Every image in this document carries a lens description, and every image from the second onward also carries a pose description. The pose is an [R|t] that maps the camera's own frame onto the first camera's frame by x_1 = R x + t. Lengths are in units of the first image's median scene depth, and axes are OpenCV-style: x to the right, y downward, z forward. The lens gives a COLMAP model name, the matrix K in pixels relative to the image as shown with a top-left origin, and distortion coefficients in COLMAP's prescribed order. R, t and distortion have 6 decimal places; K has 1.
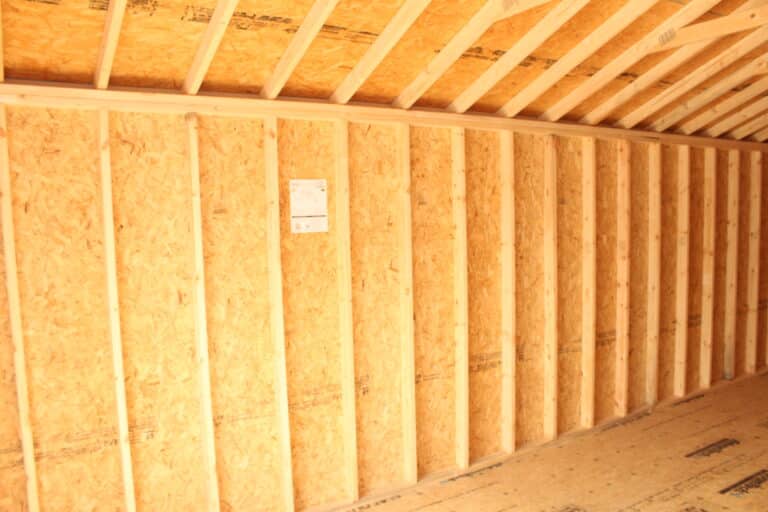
lens RADIAL K [[639.3, 0, 384.2], [0, 639.3, 270.6], [0, 0, 1]] dist [-0.169707, 0.153039]
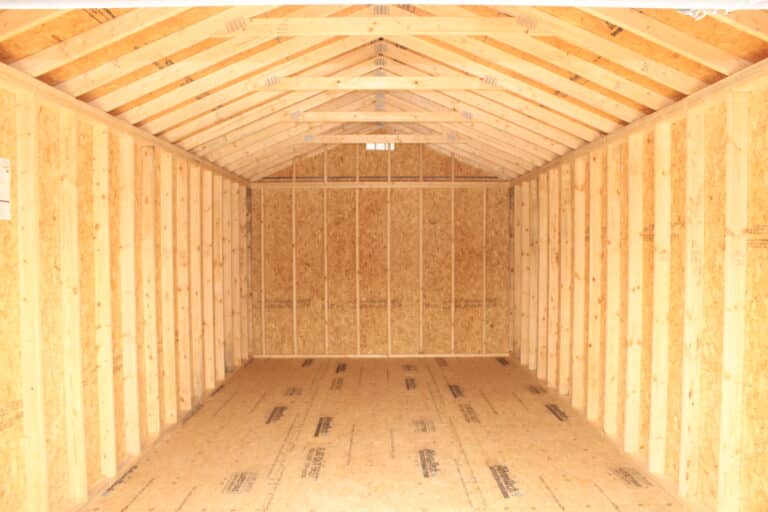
lens RADIAL K [[639.3, 0, 384.2], [0, 639.3, 270.6], [0, 0, 1]] dist [-0.169707, 0.153039]
pose [[0.528949, -0.010373, 0.848590, -0.491514], [0.067088, 0.997307, -0.029628, 0.060168], [-0.845998, 0.072602, 0.528220, 0.137666]]
